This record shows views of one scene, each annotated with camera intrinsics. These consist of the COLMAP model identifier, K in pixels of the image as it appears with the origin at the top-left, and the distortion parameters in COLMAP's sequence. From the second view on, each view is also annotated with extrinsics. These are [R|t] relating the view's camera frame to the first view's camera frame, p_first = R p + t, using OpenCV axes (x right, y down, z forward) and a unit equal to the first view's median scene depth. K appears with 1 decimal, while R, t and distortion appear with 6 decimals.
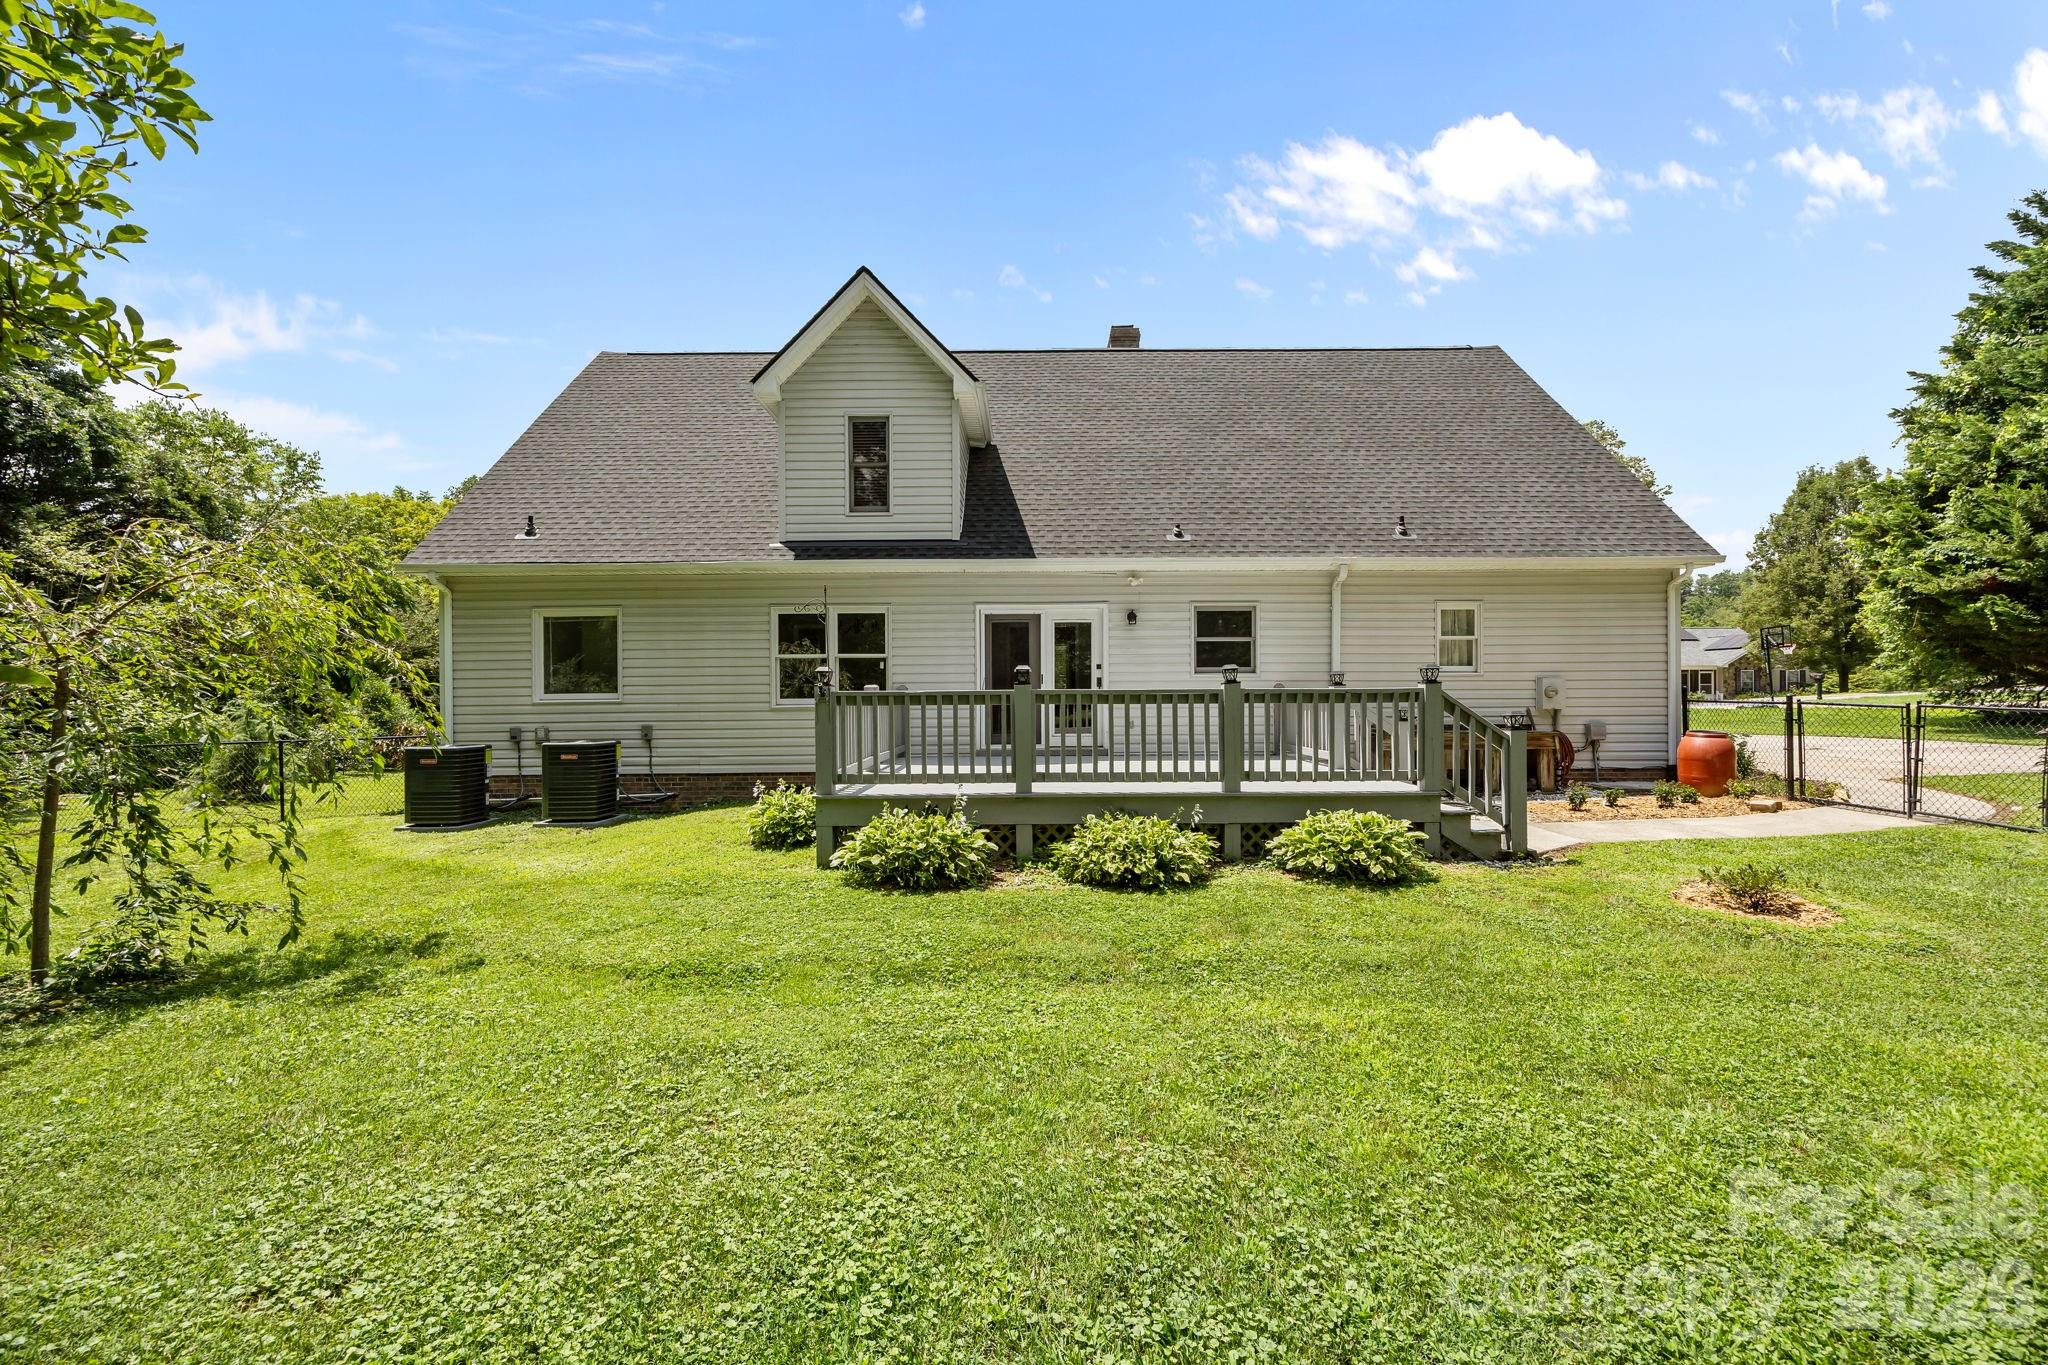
lens RADIAL K [[783.9, 0, 1028.3], [0, 783.9, 690.7], [0, 0, 1]] dist [0.002038, 0.000008]
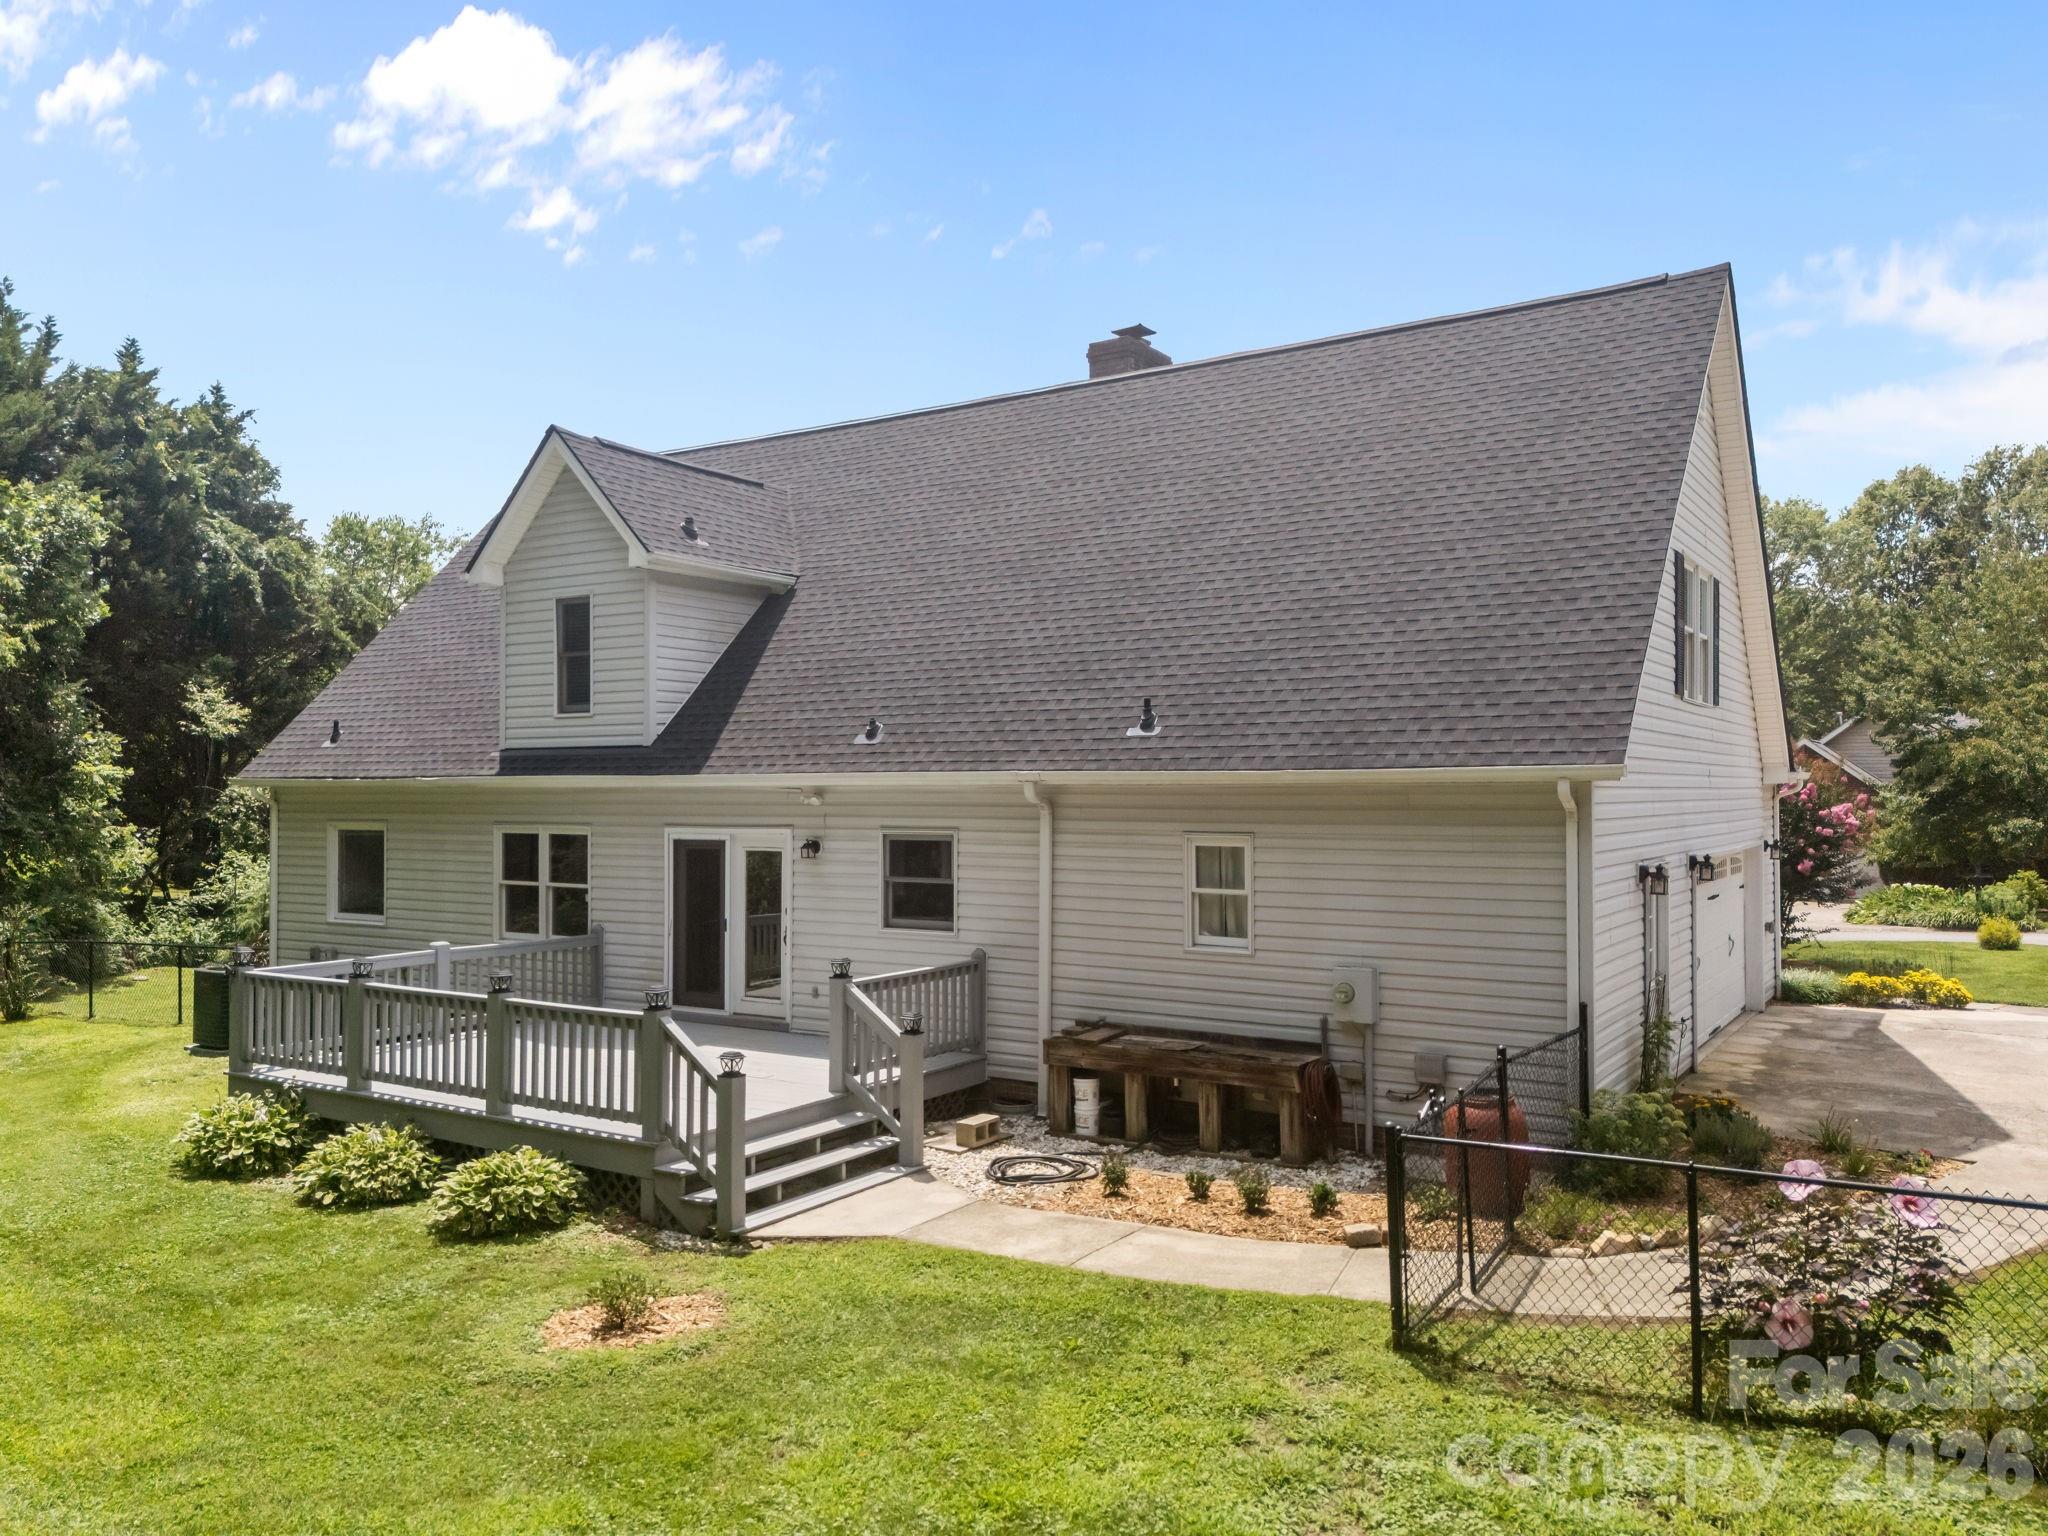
lens RADIAL K [[1503.8, 0, 1024.0], [0, 1503.8, 768.0], [0, 0, 1]] dist [0.075615, -0.071297]
pose [[0.846625, -0.001767, -0.532186, 1.050367], [-0.005571, 0.999910, -0.012182, -0.152644], [0.532160, 0.013279, 0.846540, -0.100091]]
